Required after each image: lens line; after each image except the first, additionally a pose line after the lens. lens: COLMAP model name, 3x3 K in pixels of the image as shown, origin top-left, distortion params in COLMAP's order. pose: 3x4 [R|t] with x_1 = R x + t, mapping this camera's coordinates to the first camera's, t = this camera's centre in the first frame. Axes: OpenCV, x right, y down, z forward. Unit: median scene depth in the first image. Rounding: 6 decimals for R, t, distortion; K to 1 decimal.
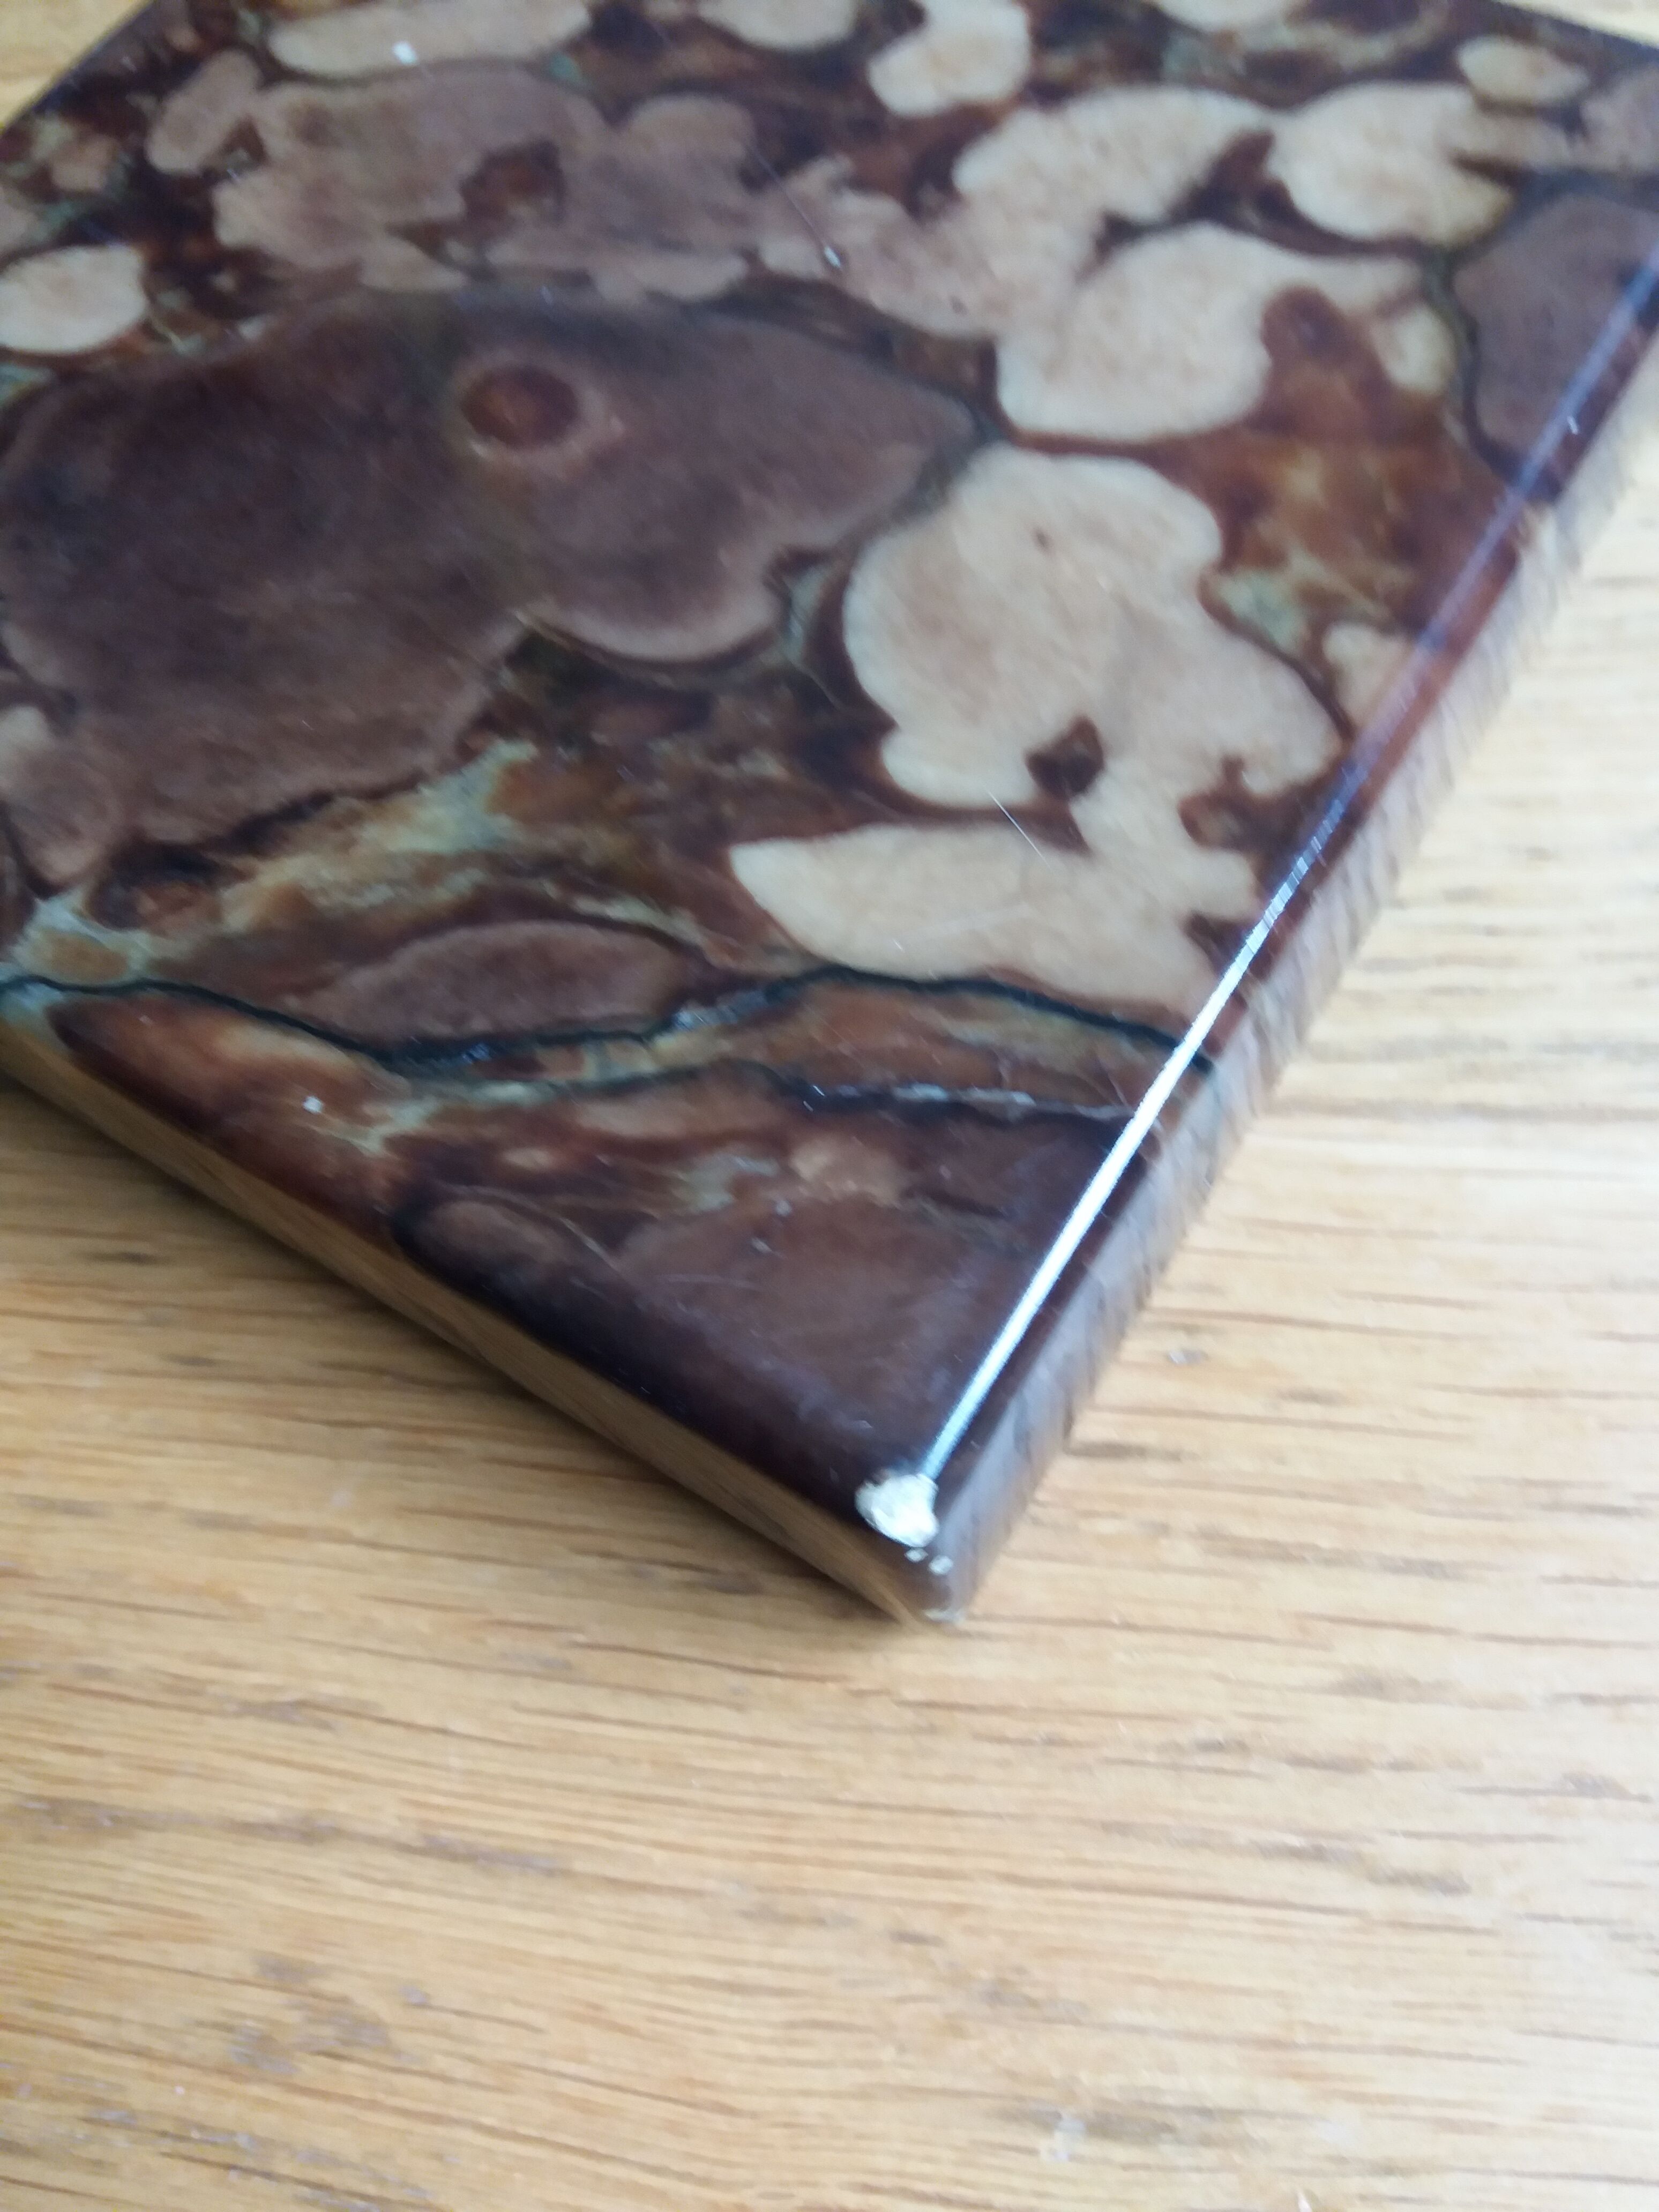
lens RADIAL K [[1910.8, 0, 812.4], [0, 1910.8, 1096.4], [0, 0, 1]] dist [-0.046884, 0.011950]
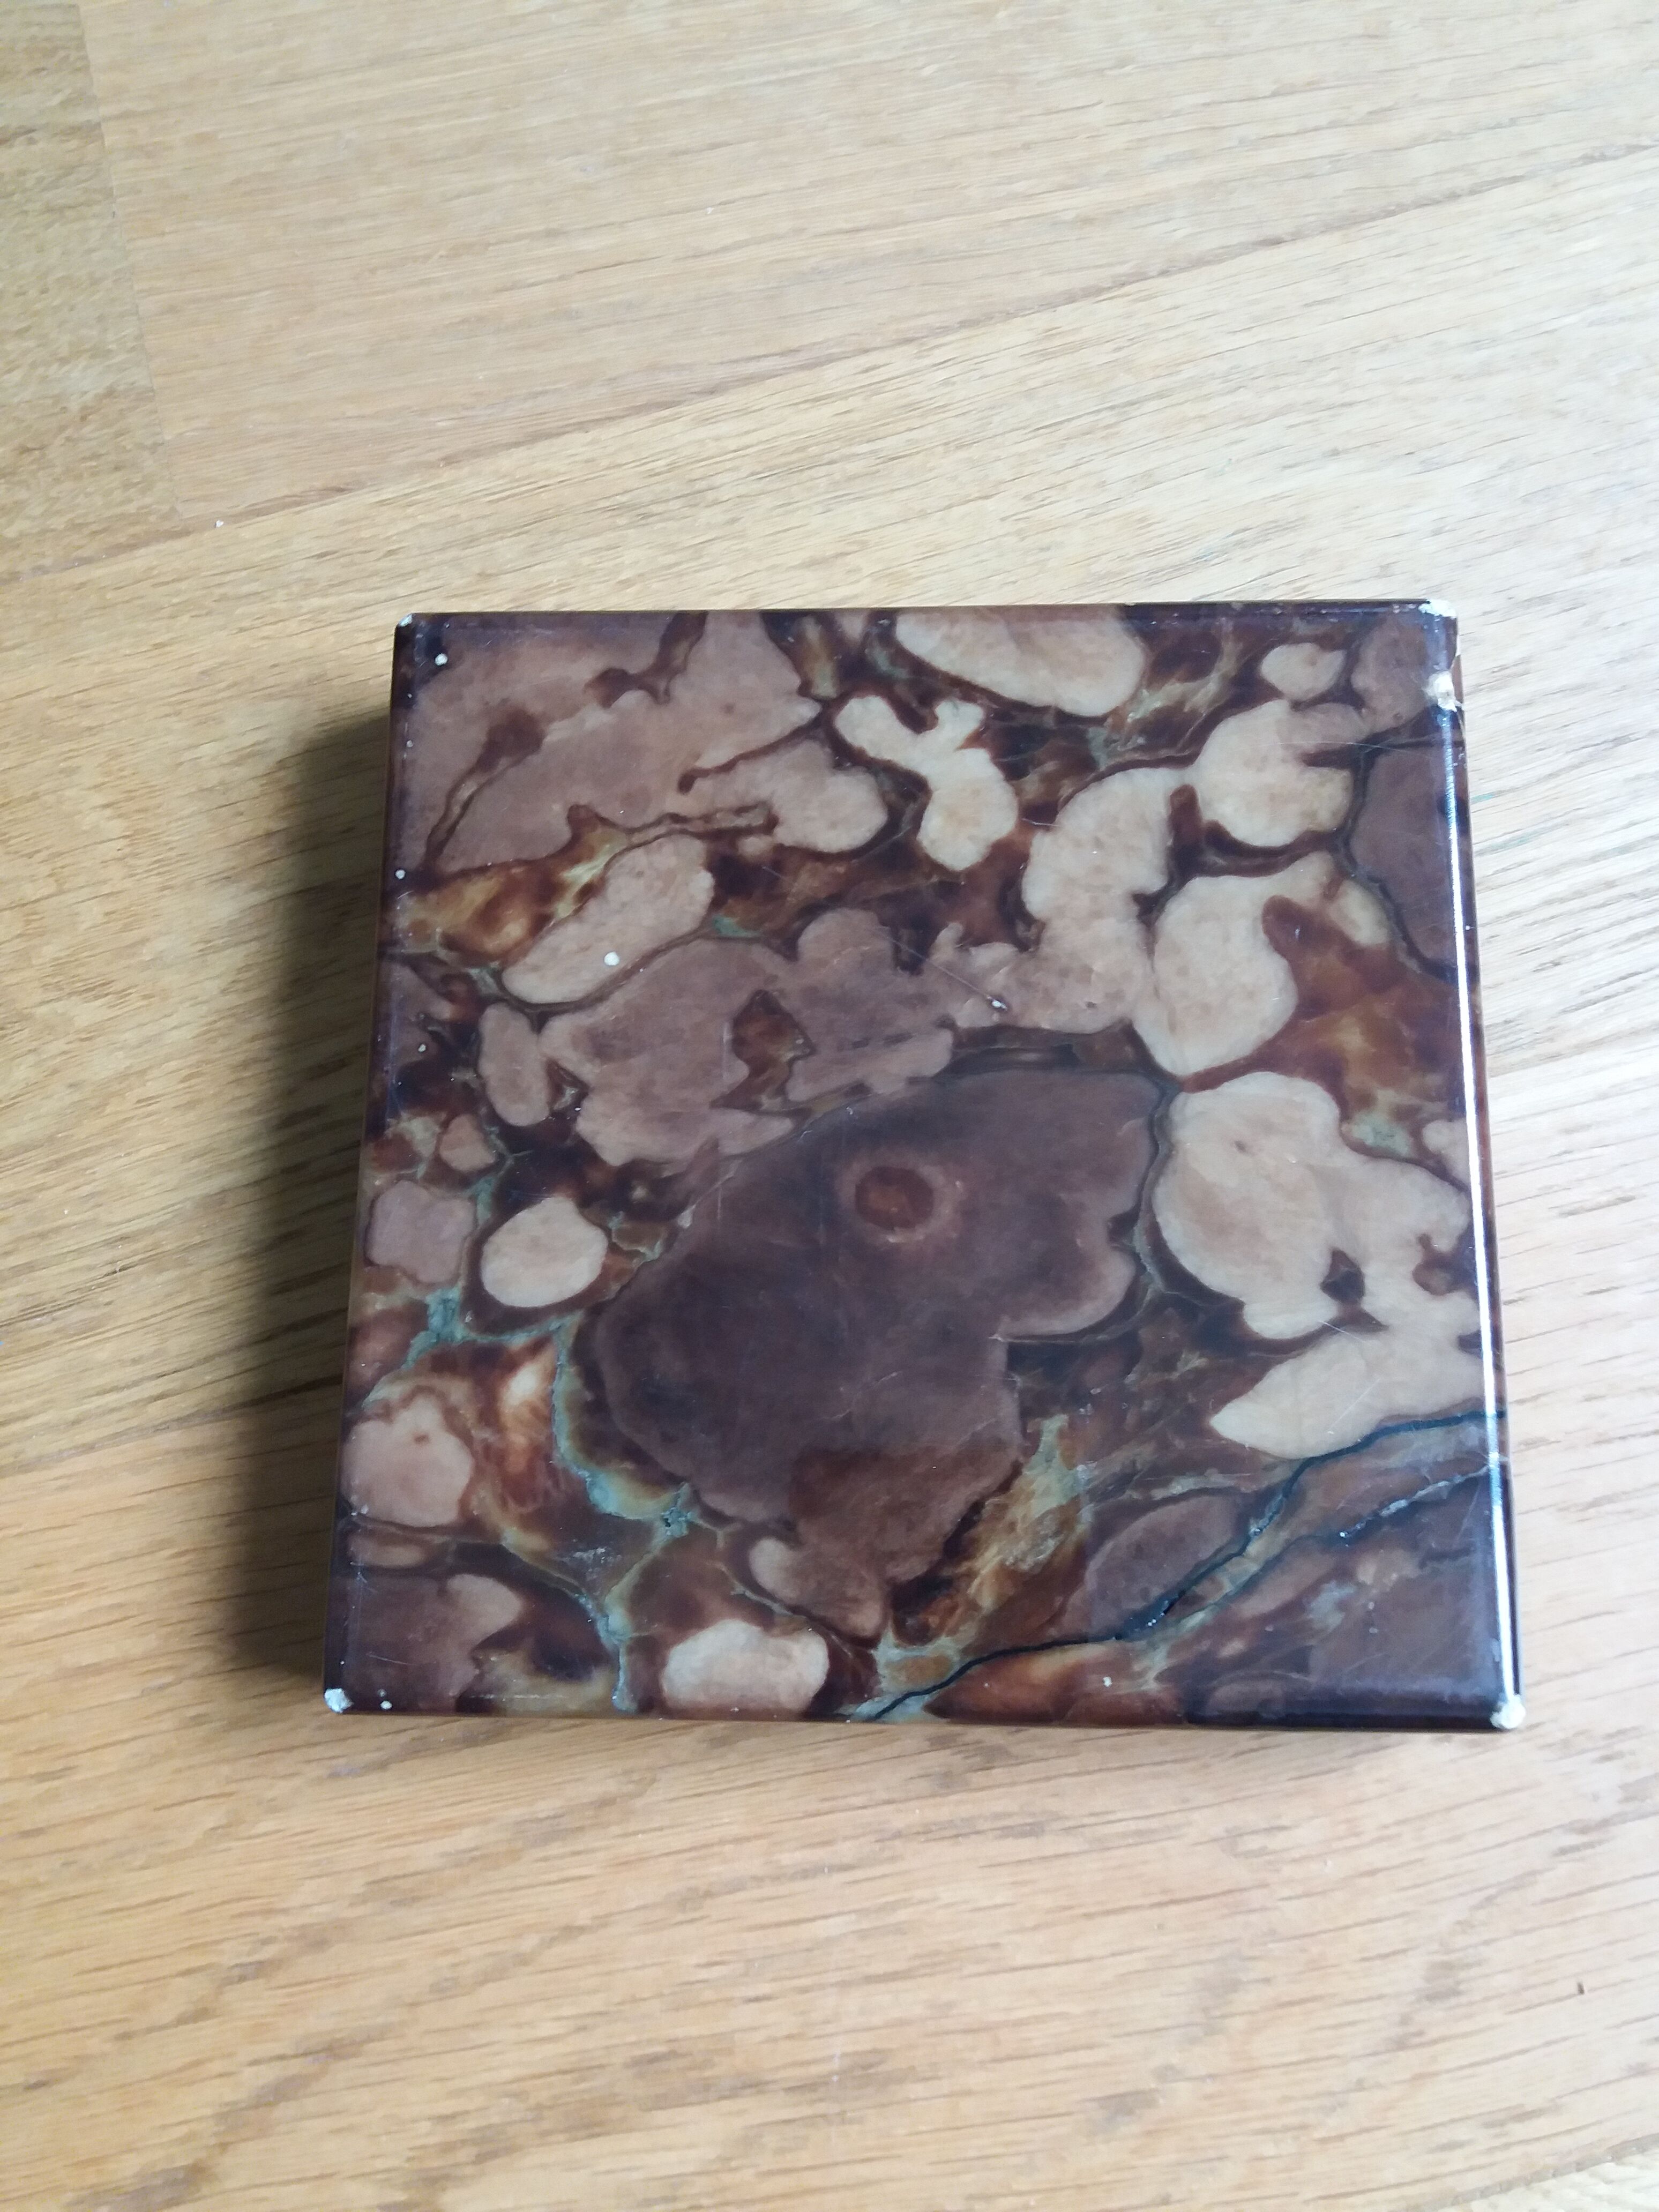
lens RADIAL K [[1801.0, 0, 833.4], [0, 1801.0, 1108.8], [0, 0, 1]] dist [-0.019693, -0.012291]
pose [[0.946383, -0.302432, 0.113557, -0.420440], [0.269580, 0.933040, 0.238248, -0.649985], [-0.178007, -0.194861, 0.964543, -0.677362]]
